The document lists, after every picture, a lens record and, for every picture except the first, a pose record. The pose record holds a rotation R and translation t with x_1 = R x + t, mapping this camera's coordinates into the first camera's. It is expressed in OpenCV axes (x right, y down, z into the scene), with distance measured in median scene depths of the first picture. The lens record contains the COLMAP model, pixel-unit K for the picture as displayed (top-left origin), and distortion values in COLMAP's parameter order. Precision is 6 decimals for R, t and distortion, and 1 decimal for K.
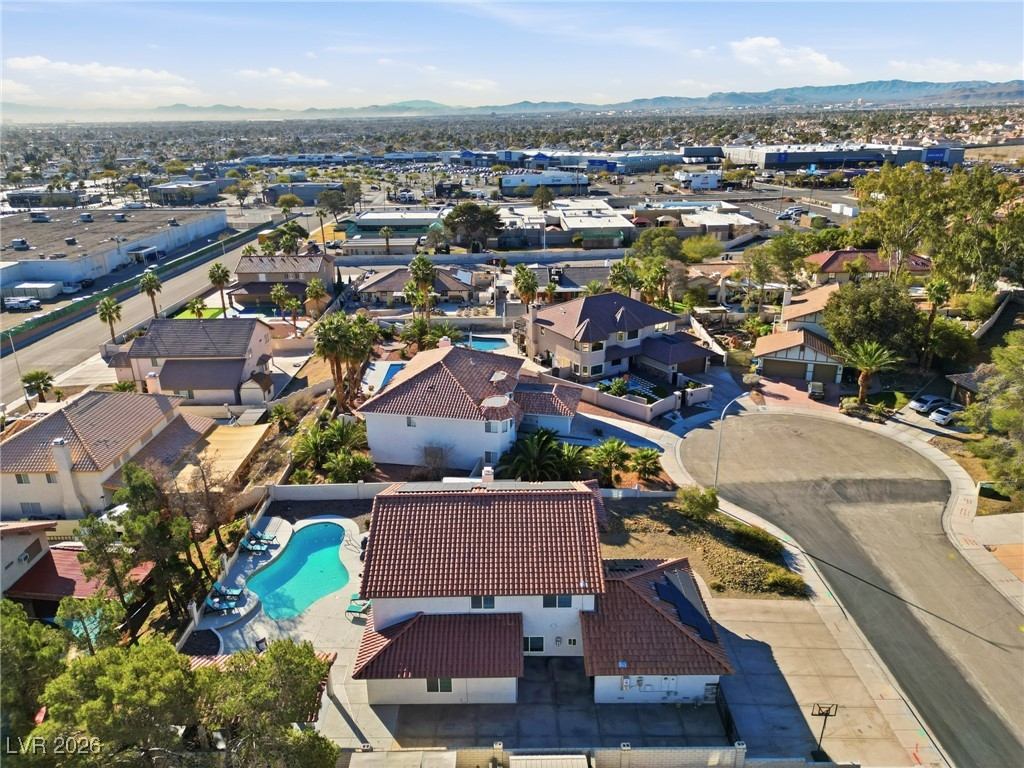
lens RADIAL K [[714.3, 0, 509.6], [0, 714.3, 383.4], [0, 0, 1]] dist [0.070425, -0.064614]
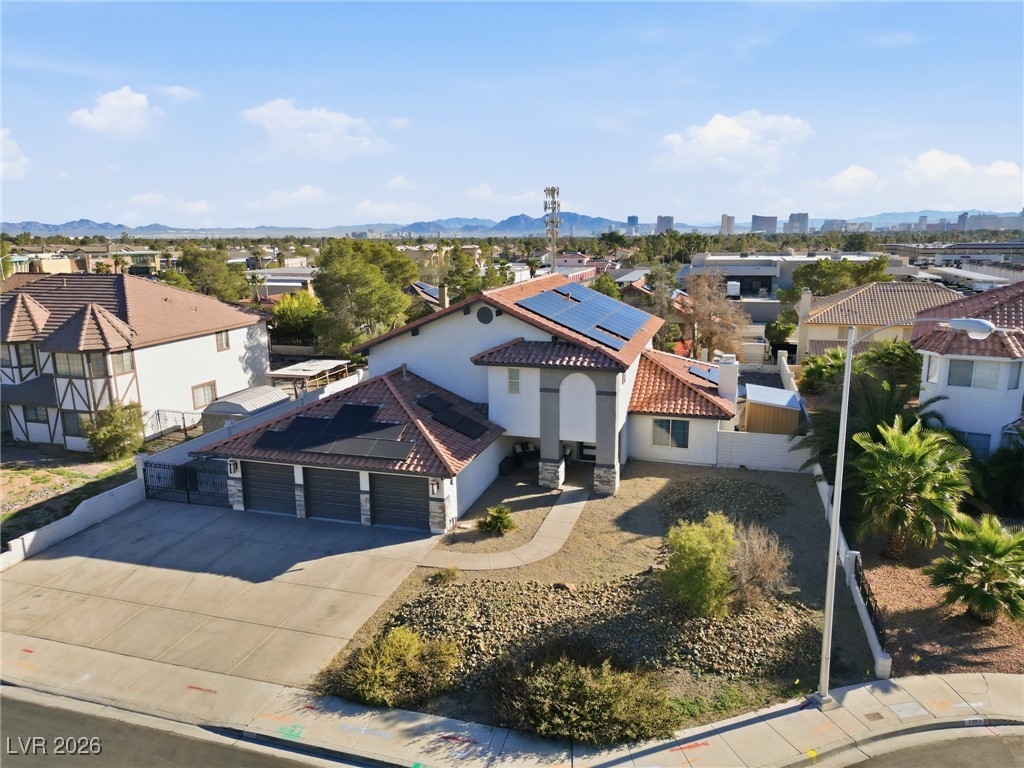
lens RADIAL K [[716.0, 0, 510.3], [0, 716.0, 381.6], [0, 0, 1]] dist [0.070821, -0.067504]
pose [[-0.308592, 0.213296, -0.926971, 0.686869], [-0.316419, 0.896014, 0.311510, 0.007087], [0.897023, 0.389440, -0.209012, 1.095682]]
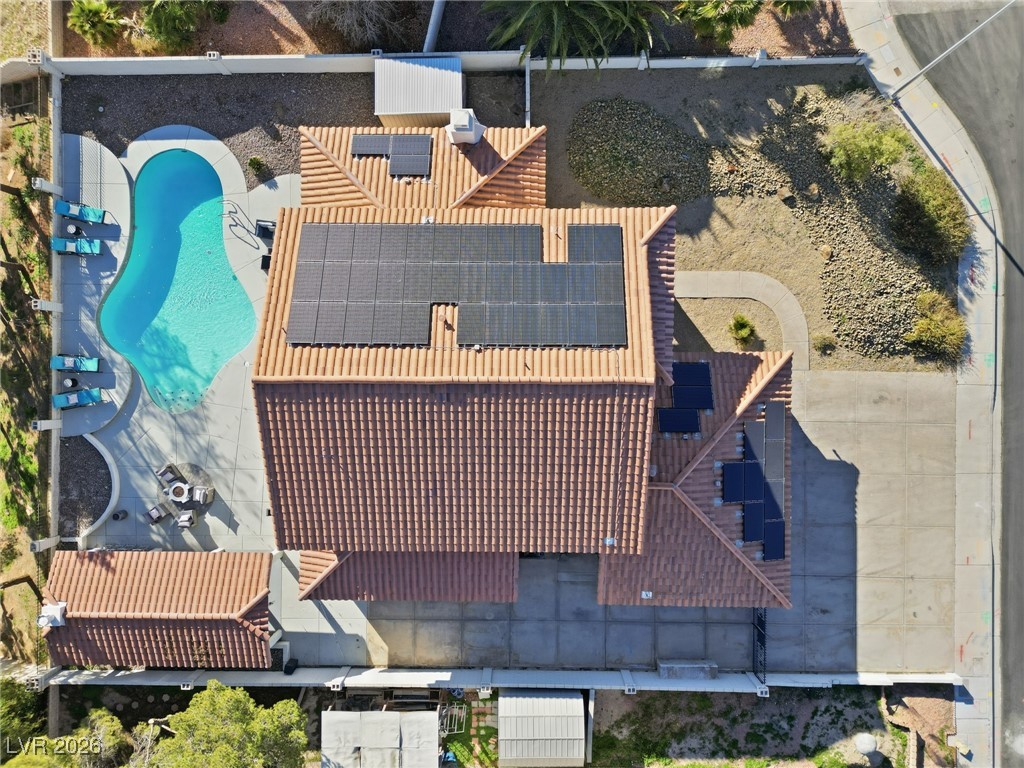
lens RADIAL K [[714.3, 0, 509.6], [0, 714.3, 383.4], [0, 0, 1]] dist [0.070425, -0.064614]
pose [[0.999837, 0.015195, -0.009757, 0.011482], [0.003913, 0.345162, 0.938535, -0.319878], [0.017629, -0.938420, 0.345046, 0.742239]]
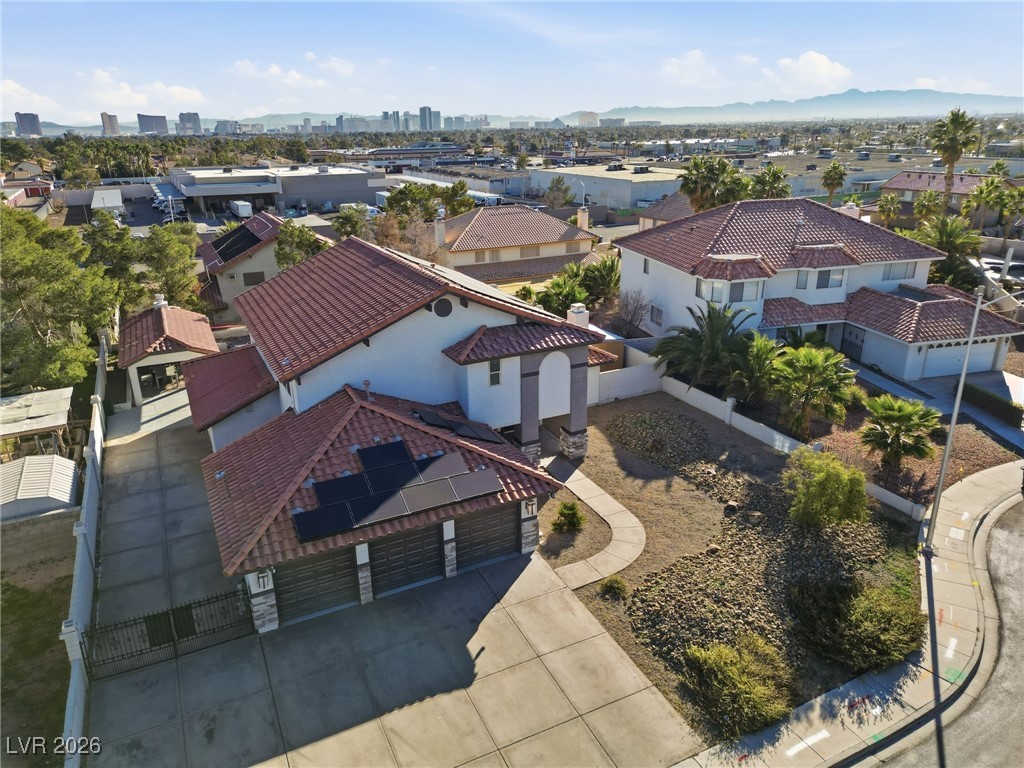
lens RADIAL K [[714.3, 0, 509.6], [0, 714.3, 383.4], [0, 0, 1]] dist [0.070425, -0.064614]
pose [[0.437461, 0.312984, -0.843012, 0.610469], [-0.304582, 0.933633, 0.188573, 0.092238], [0.846084, 0.174273, 0.503757, 0.692970]]
